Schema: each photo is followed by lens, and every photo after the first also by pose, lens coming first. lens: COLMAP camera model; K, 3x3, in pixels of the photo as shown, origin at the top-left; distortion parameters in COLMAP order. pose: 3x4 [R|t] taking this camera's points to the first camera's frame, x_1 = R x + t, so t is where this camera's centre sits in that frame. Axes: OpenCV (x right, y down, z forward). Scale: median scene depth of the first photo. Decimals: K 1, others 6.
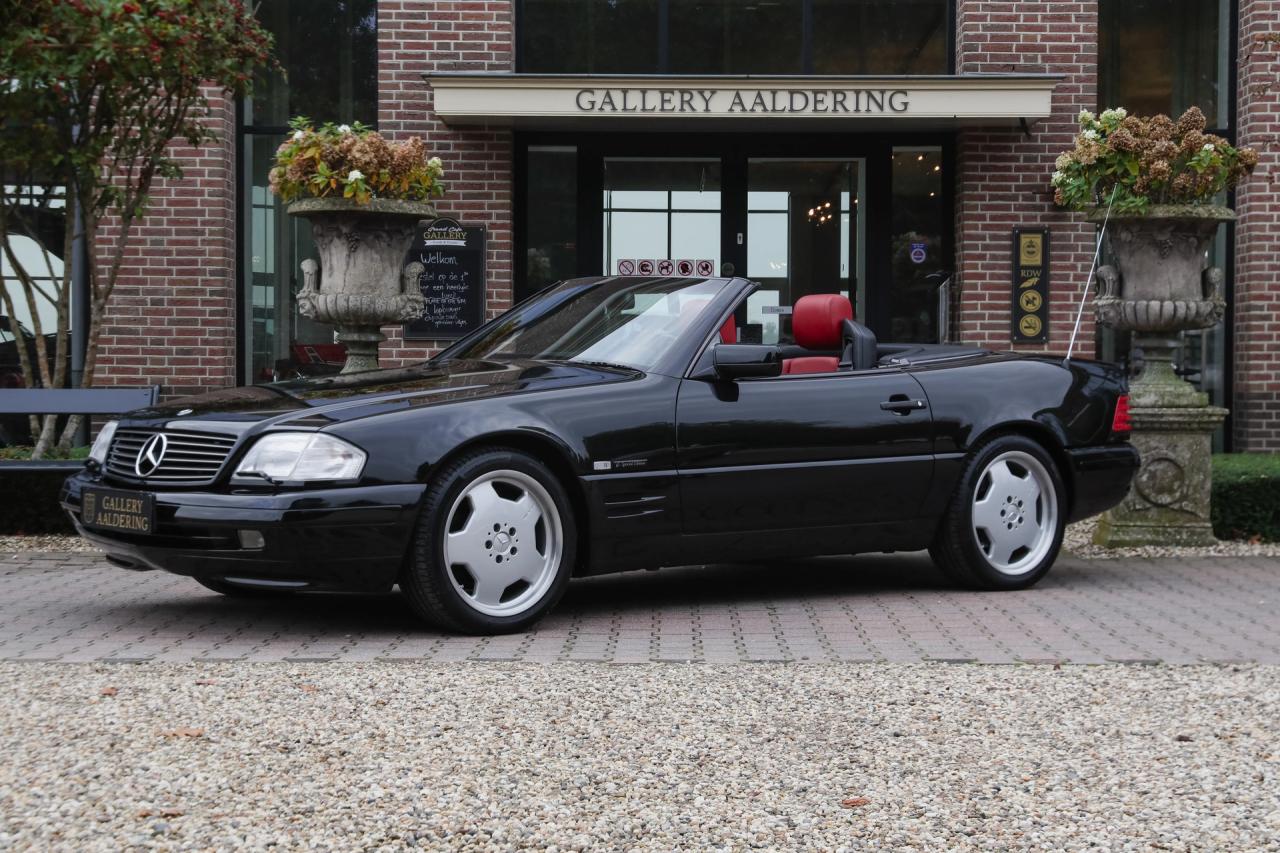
lens RADIAL K [[2829.4, 0, 684.9], [0, 2829.4, 484.7], [0, 0, 1]] dist [0.198291, 0.000000]
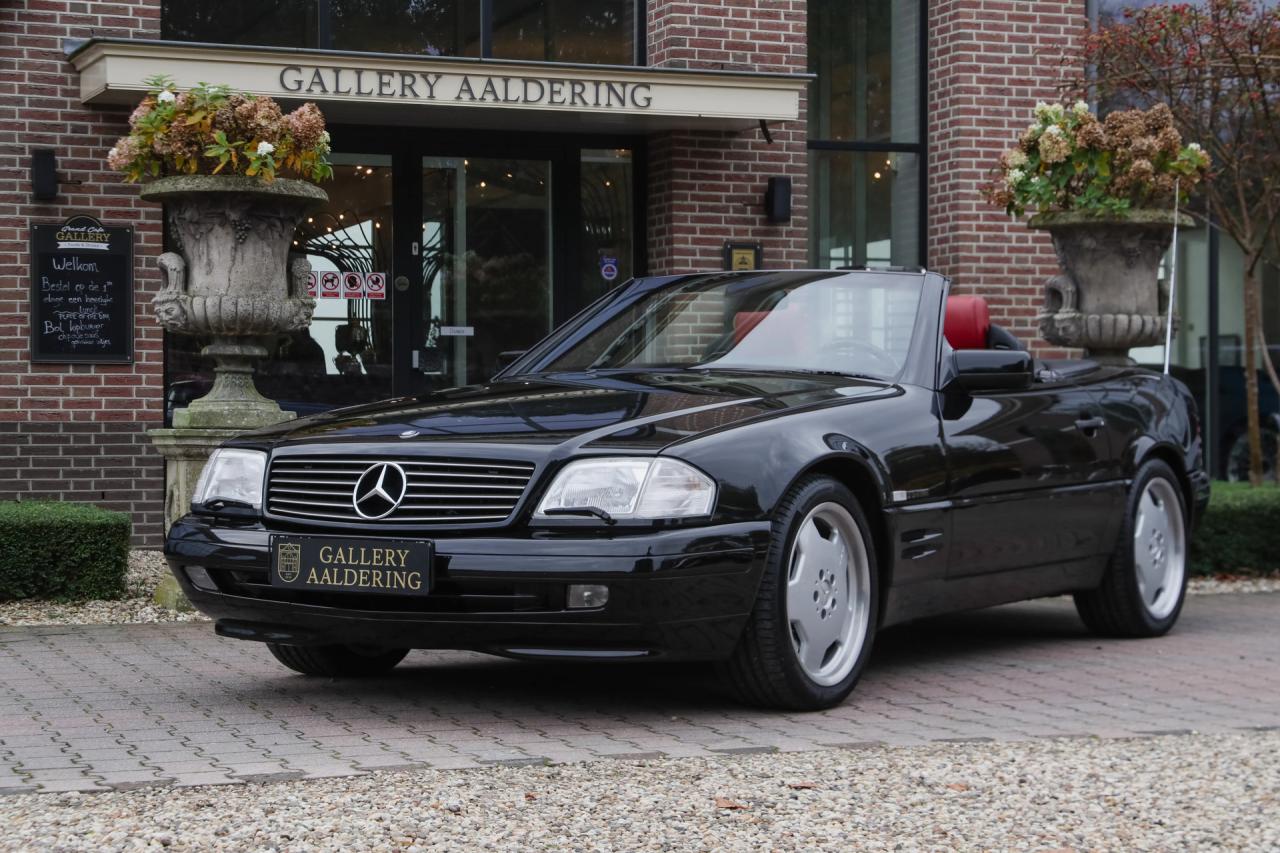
lens RADIAL K [[2829.4, 0, 684.7], [0, 2829.4, 521.8], [0, 0, 1]] dist [0.198291, 0.000000]
pose [[0.929917, -0.017169, 0.367369, -0.241763], [0.019137, 0.999815, -0.001715, 0.000483], [-0.367272, 0.008625, 0.930074, 0.166493]]
